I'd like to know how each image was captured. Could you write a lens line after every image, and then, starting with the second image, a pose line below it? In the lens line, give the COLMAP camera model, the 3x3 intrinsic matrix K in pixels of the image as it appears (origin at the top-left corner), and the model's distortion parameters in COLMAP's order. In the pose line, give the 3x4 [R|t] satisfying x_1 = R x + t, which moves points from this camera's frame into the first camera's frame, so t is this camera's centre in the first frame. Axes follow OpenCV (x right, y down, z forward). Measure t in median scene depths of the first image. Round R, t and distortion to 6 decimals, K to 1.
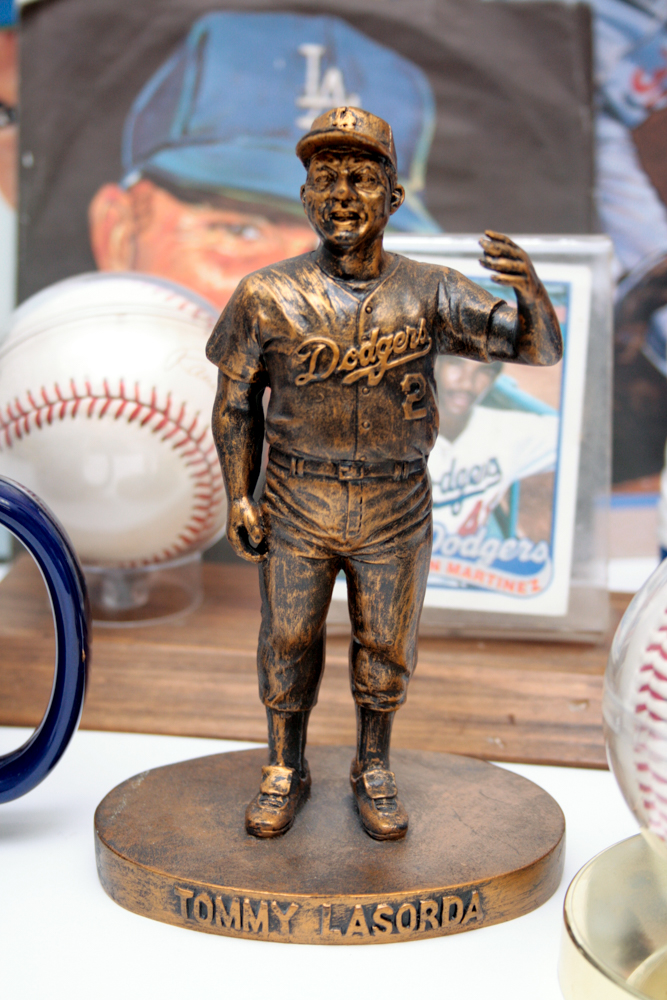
lens RADIAL K [[2064.8, 0, 263.6], [0, 2064.8, 499.8], [0, 0, 1]] dist [0.059693, 0.137273]
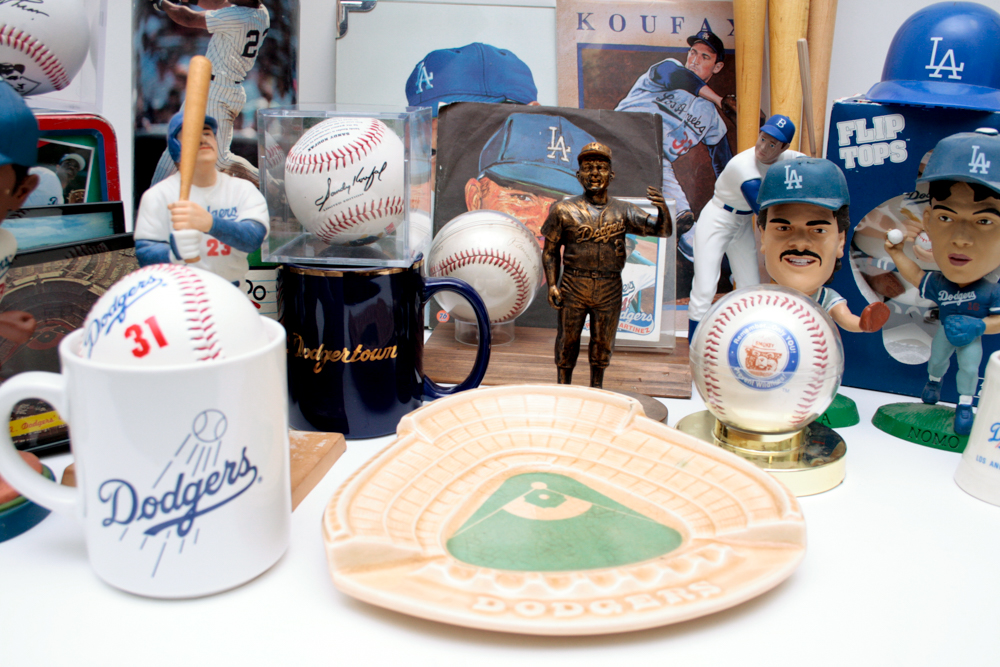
lens RADIAL K [[964.8, 0, 518.4], [0, 964.8, 344.5], [0, 0, 1]] dist [-0.132815, 0.144638]
pose [[0.997710, 0.013585, 0.066253, -0.136471], [-0.013021, 0.999875, -0.008940, 0.086938], [-0.066367, 0.008057, 0.997763, -0.248088]]
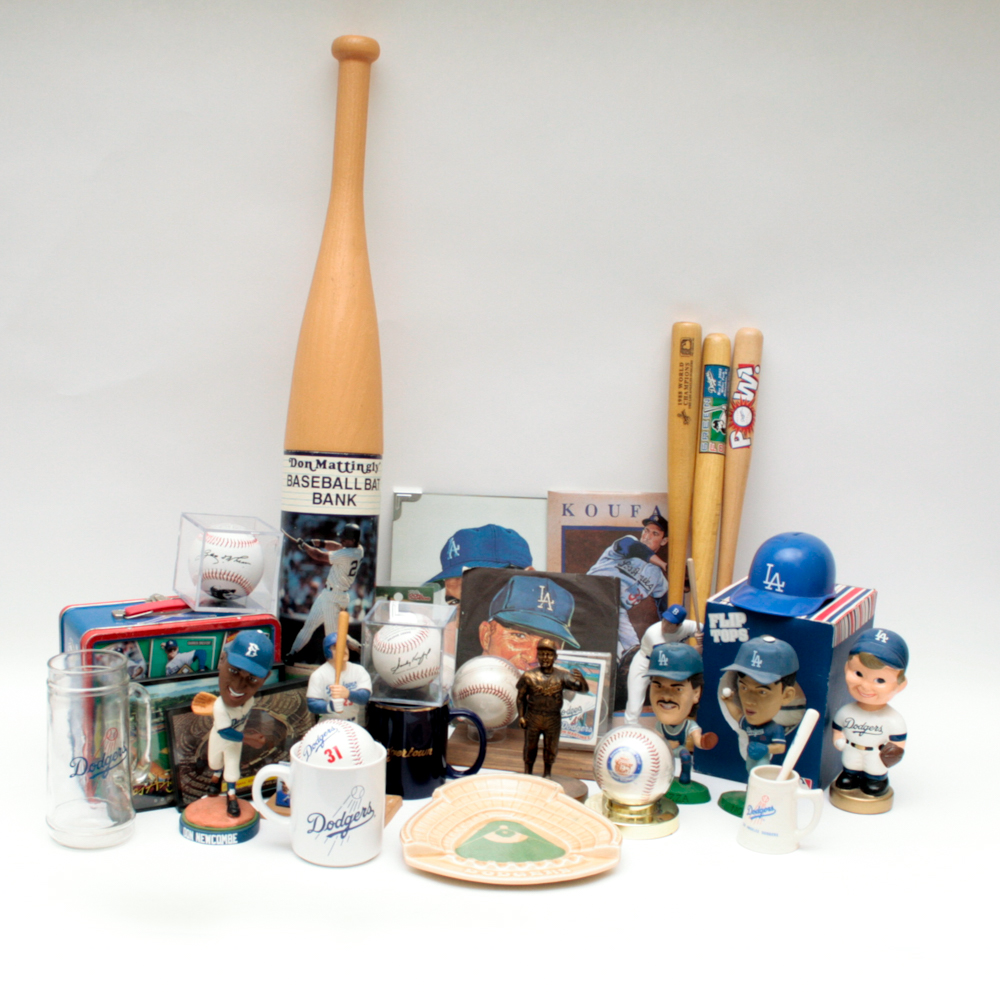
lens RADIAL K [[1712.6, 0, 496.0], [0, 1712.6, 565.7], [0, 0, 1]] dist [-0.142308, -0.002500]
pose [[0.998879, 0.047256, -0.002808, -0.074044], [-0.047337, 0.997703, -0.048462, -0.153452], [0.000511, 0.048541, 0.998821, -2.926099]]
